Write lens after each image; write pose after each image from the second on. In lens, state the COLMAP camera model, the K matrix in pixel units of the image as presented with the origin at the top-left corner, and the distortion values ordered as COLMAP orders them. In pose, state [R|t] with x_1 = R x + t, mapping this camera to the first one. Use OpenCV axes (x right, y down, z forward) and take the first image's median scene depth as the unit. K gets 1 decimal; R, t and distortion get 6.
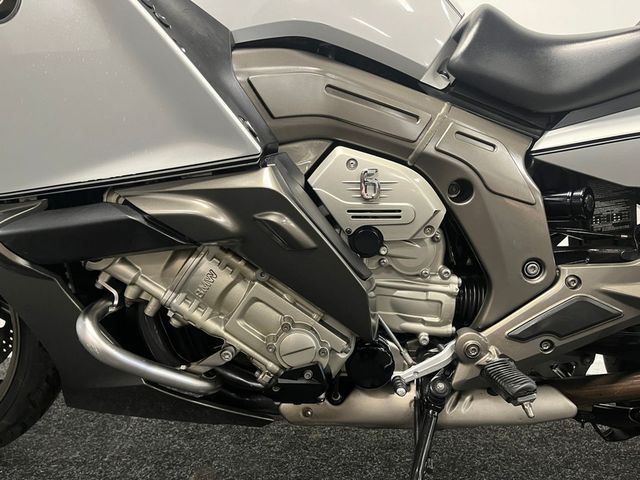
lens RADIAL K [[480.5, 0, 320.0], [0, 480.5, 240.0], [0, 0, 1]] dist [0.027531, -0.004695]
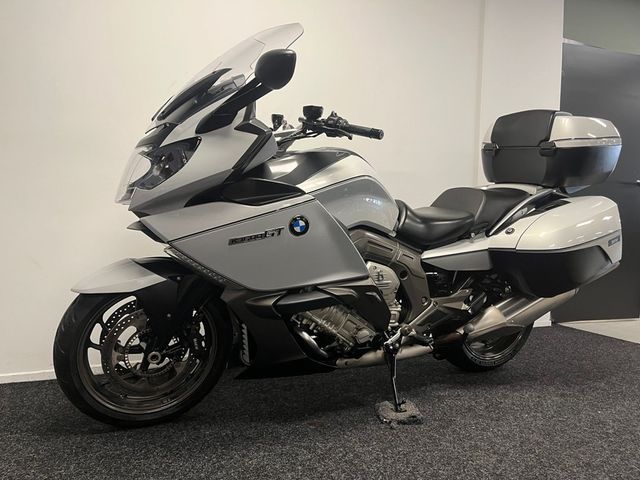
lens RADIAL K [[483.1, 0, 320.0], [0, 483.1, 240.0], [0, 0, 1]] dist [0.001839, -0.001412]
pose [[0.887467, -0.019107, 0.460475, -1.454929], [0.017717, 0.999816, 0.007341, -0.337406], [-0.460531, 0.001643, 0.887642, -1.296477]]
